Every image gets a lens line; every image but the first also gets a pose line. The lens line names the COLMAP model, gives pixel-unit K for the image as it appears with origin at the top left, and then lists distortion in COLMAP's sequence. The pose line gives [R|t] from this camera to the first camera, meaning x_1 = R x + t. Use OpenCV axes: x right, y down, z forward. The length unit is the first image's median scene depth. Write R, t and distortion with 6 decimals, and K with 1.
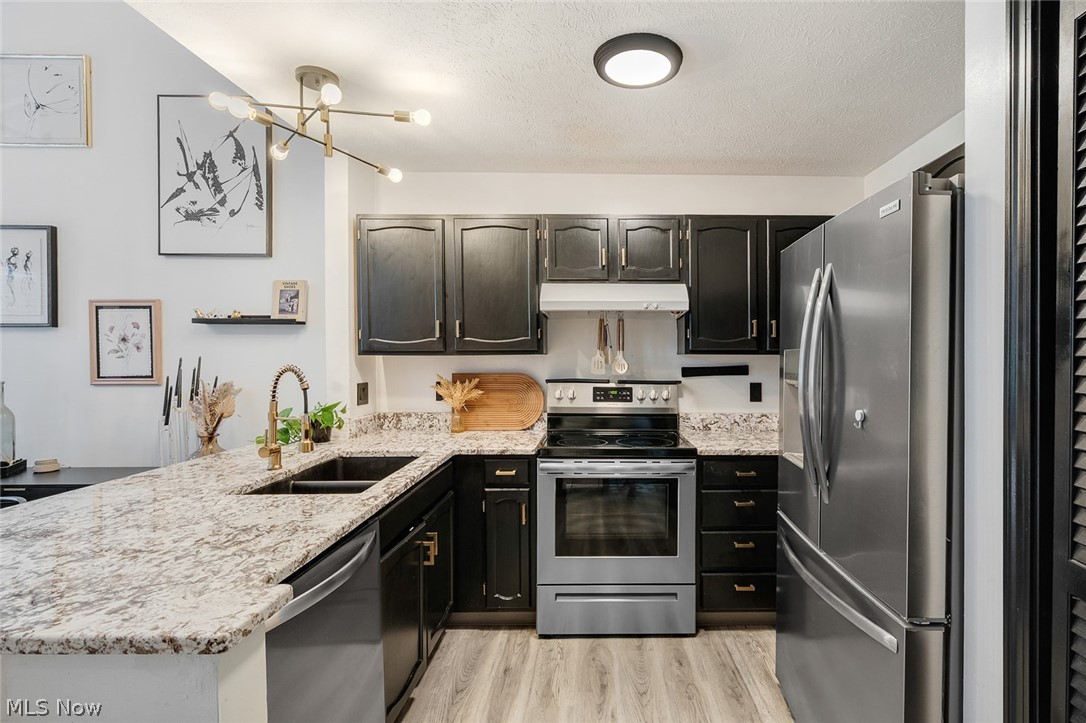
lens RADIAL K [[479.1, 0, 542.2], [0, 479.1, 350.4], [0, 0, 1]] dist [-0.003179, 0.001113]
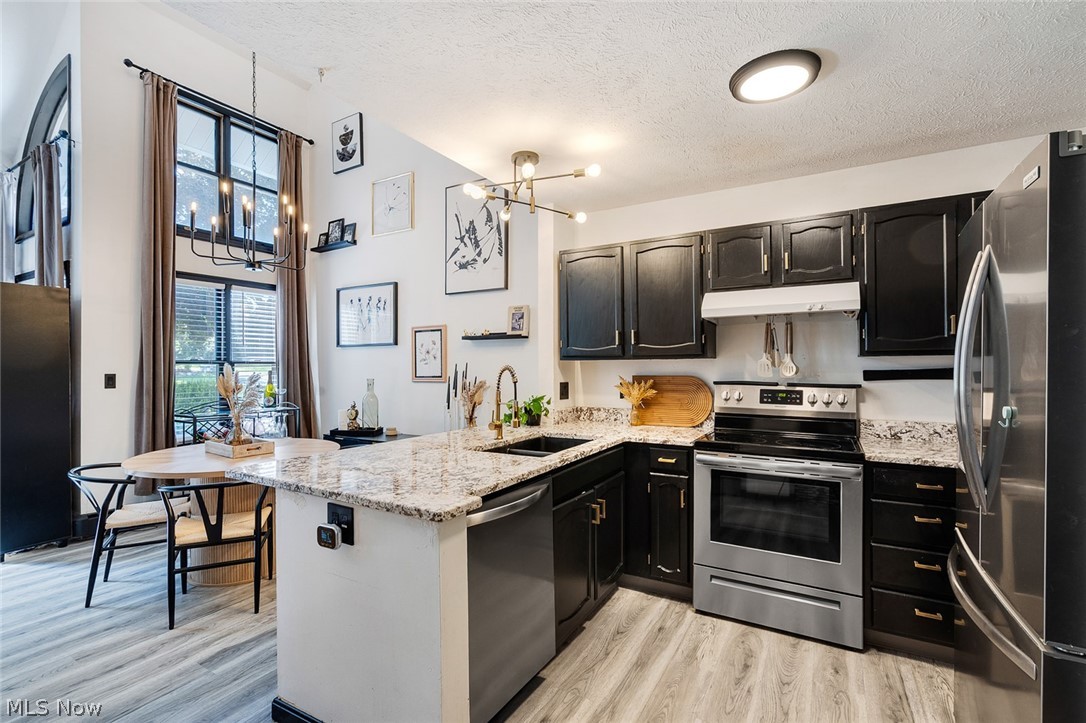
lens RADIAL K [[495.0, 0, 544.4], [0, 495.0, 363.8], [0, 0, 1]] dist [-0.000389, 0.000505]
pose [[0.853856, -0.006074, -0.520473, 0.275828], [-0.002886, 0.999861, -0.016403, 0.042199], [0.520501, 0.015508, 0.853720, -0.158823]]
